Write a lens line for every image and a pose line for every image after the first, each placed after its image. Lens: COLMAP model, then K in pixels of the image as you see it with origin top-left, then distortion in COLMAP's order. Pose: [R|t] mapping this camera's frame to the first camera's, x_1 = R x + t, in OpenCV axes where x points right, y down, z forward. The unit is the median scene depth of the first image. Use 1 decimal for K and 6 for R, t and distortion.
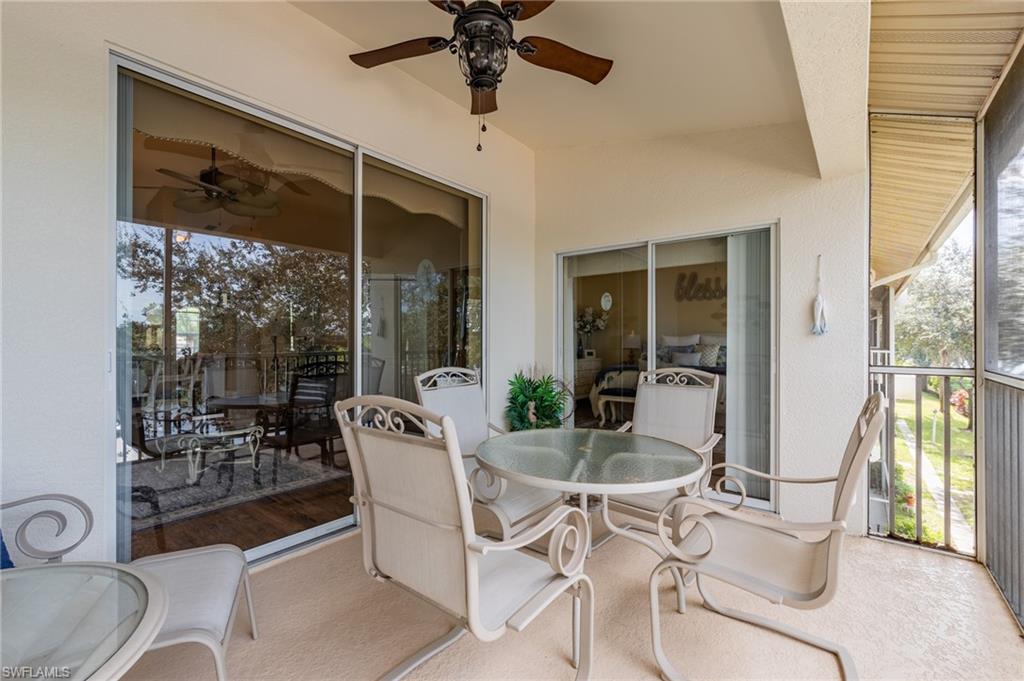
lens RADIAL K [[438.4, 0, 516.9], [0, 438.4, 339.0], [0, 0, 1]] dist [0.001574, 0.000369]
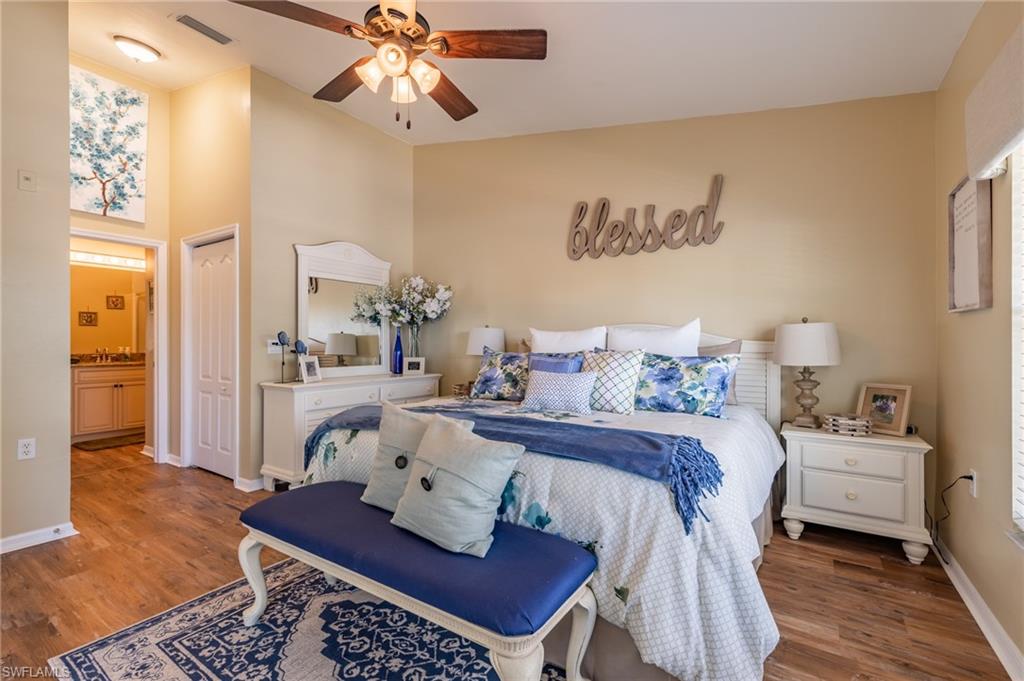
lens RADIAL K [[438.4, 0, 516.9], [0, 438.4, 339.0], [0, 0, 1]] dist [0.001574, 0.000369]
pose [[0.995531, 0.003661, 0.094363, 0.269326], [-0.003588, 0.999993, -0.000943, 0.003044], [-0.094365, 0.000600, 0.995537, 0.539872]]
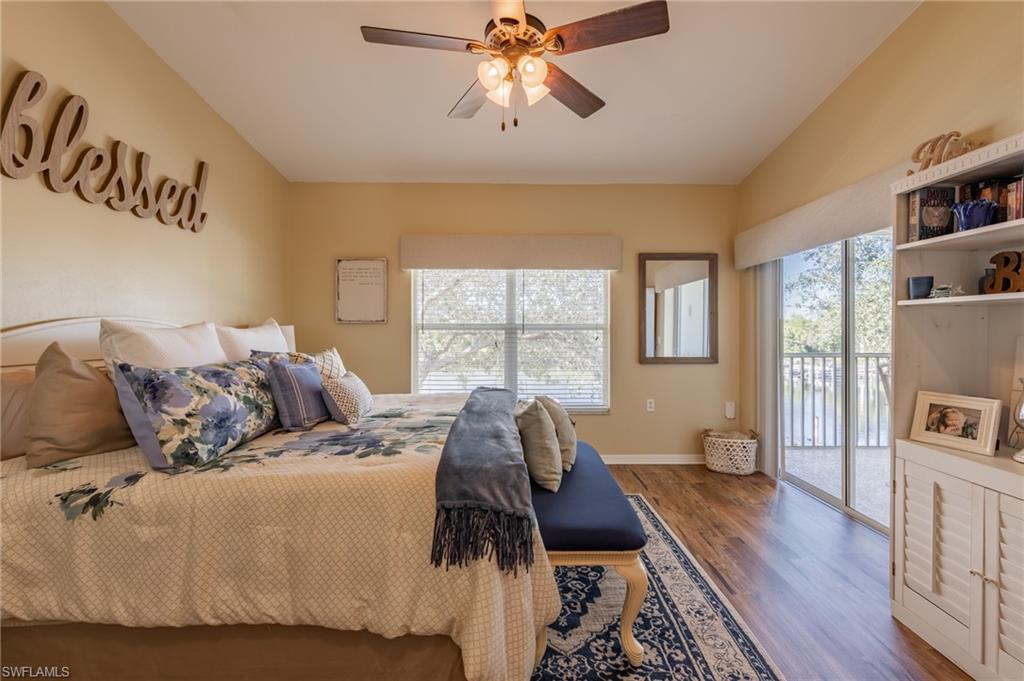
lens RADIAL K [[439.2, 0, 509.4], [0, 439.2, 337.4], [0, 0, 1]] dist [0.000055, -0.000062]
pose [[-0.603165, -0.006062, 0.797593, 0.020230], [-0.005656, 0.999978, 0.003323, -0.001601], [-0.797596, -0.002507, -0.603187, 0.961847]]
